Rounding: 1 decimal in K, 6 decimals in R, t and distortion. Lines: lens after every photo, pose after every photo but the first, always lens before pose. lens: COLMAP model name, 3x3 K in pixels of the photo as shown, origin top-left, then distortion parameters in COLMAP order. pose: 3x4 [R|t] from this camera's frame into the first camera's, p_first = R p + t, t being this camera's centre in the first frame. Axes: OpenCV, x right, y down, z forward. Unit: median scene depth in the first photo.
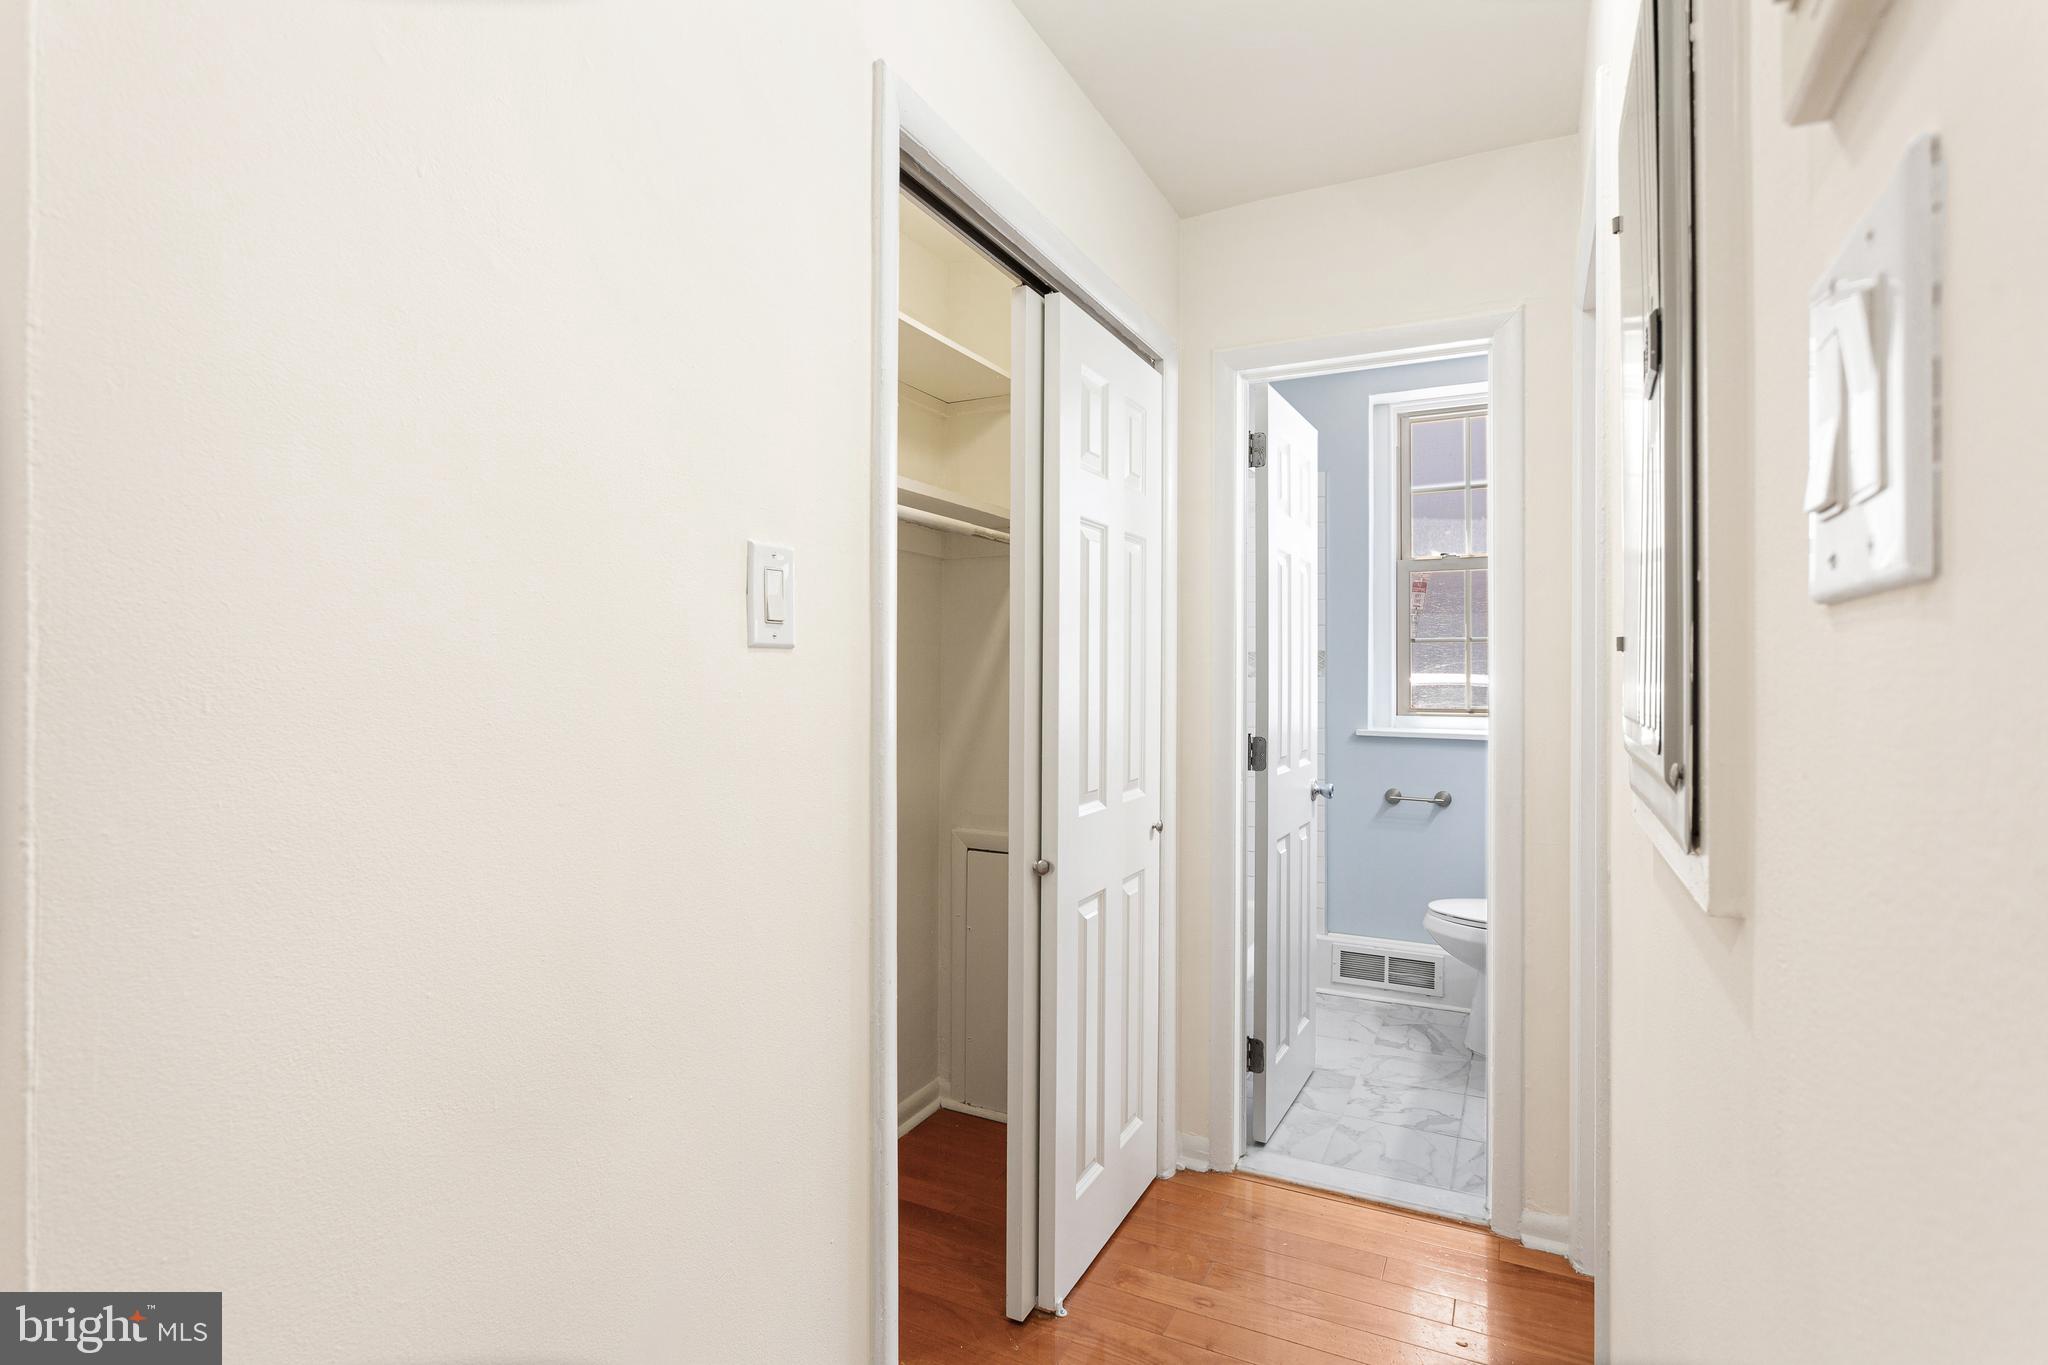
lens RADIAL K [[994.2, 0, 1024.0], [0, 994.2, 682.5], [0, 0, 1]] dist [0.033282, -0.000038]
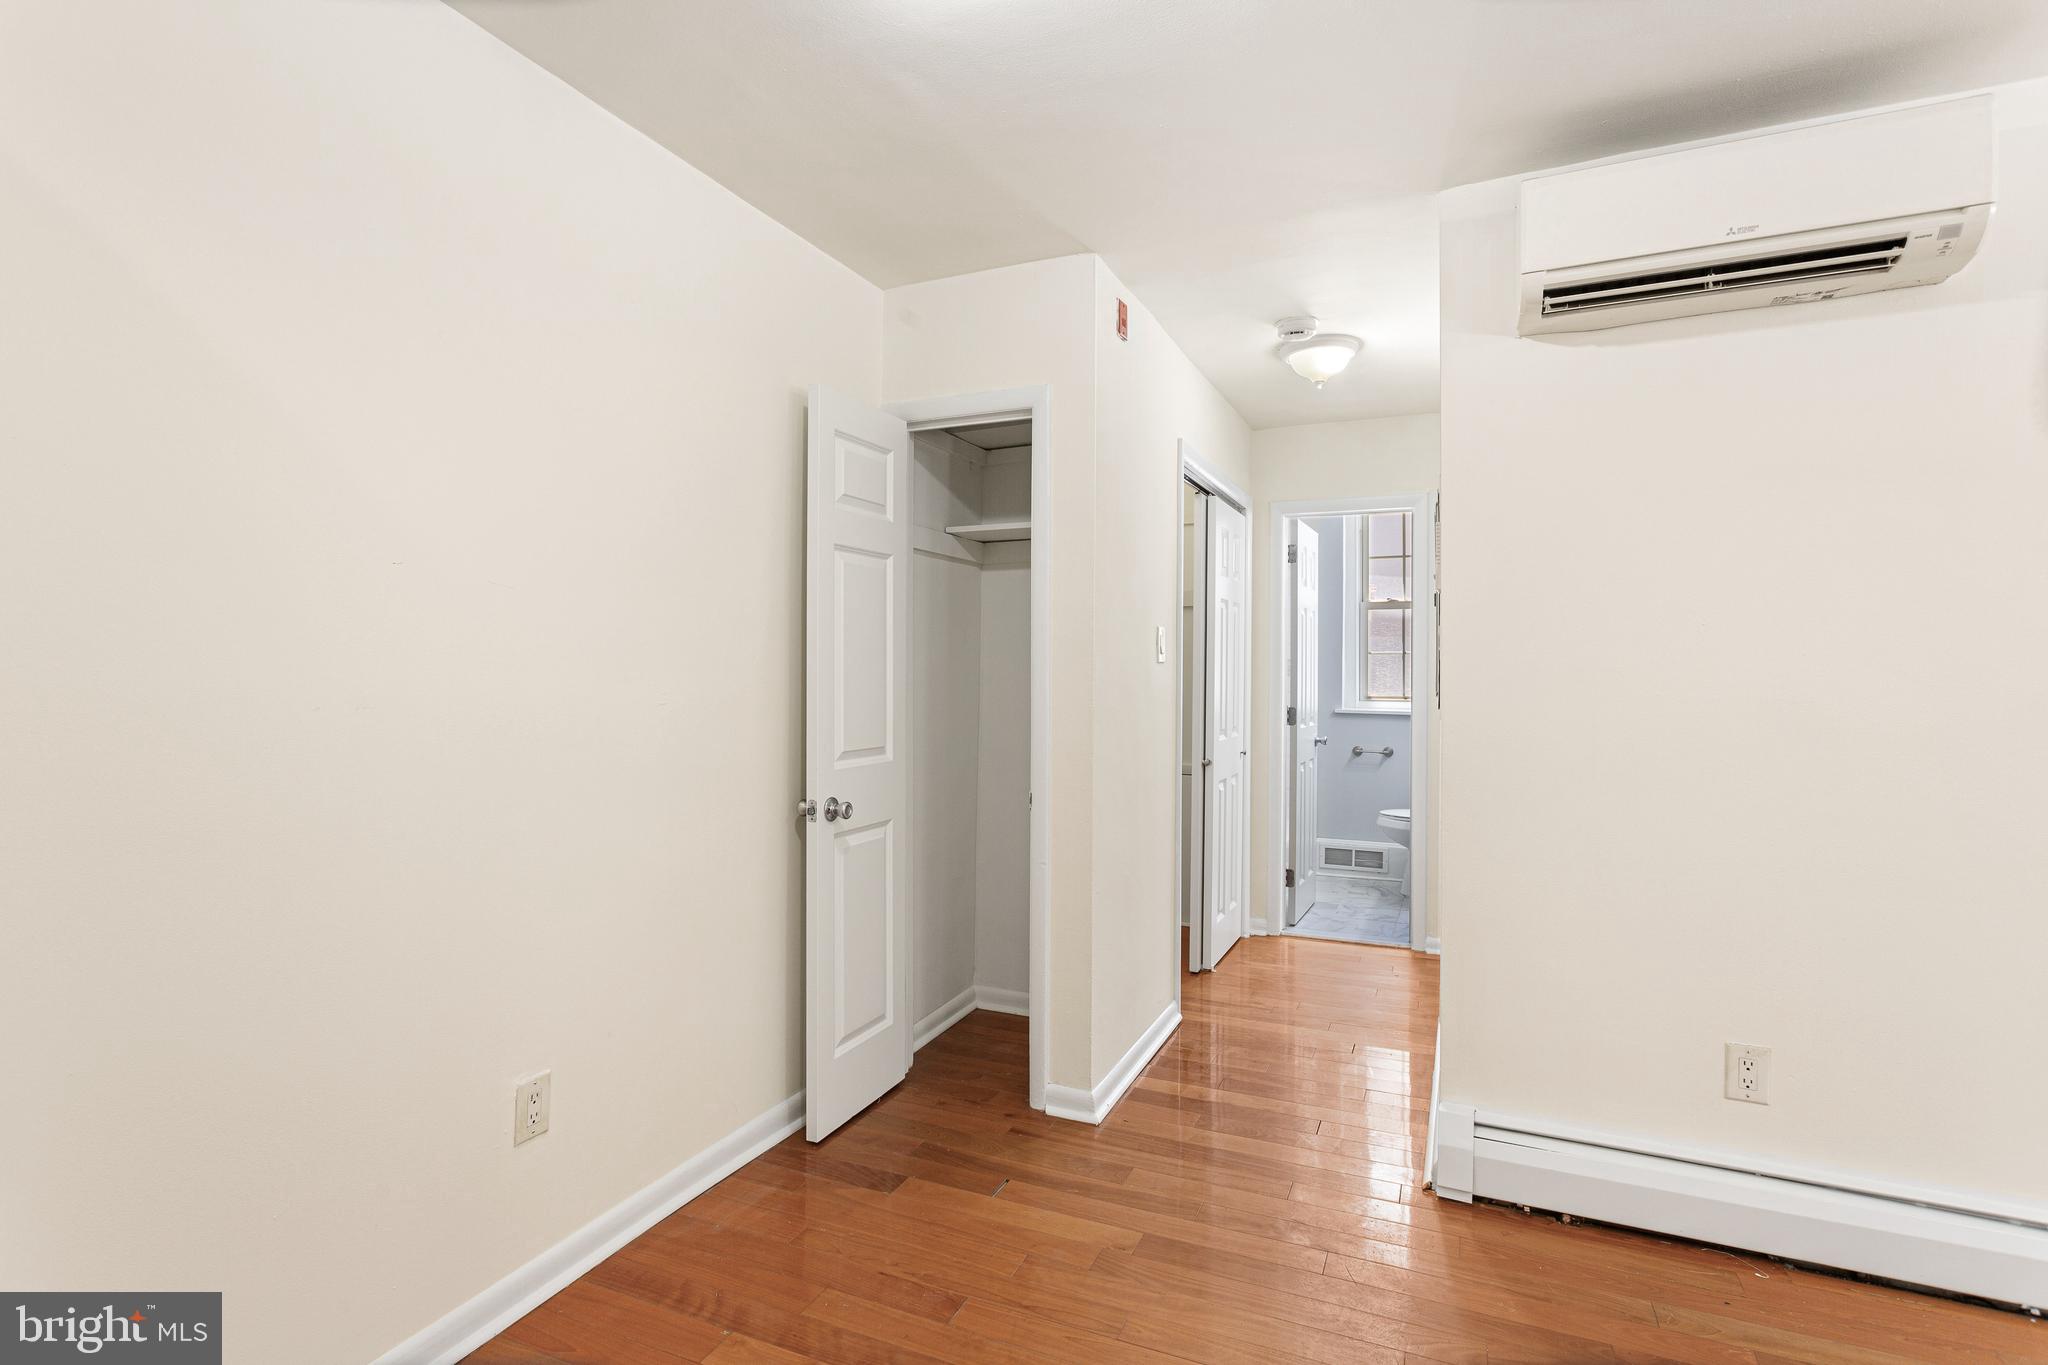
lens RADIAL K [[994.2, 0, 1024.0], [0, 994.2, 682.5], [0, 0, 1]] dist [0.033282, -0.000038]
pose [[0.998694, 0.001810, 0.051067, -0.346846], [-0.001596, 0.999990, -0.004230, 0.016748], [-0.051074, 0.004143, 0.998686, -0.802930]]
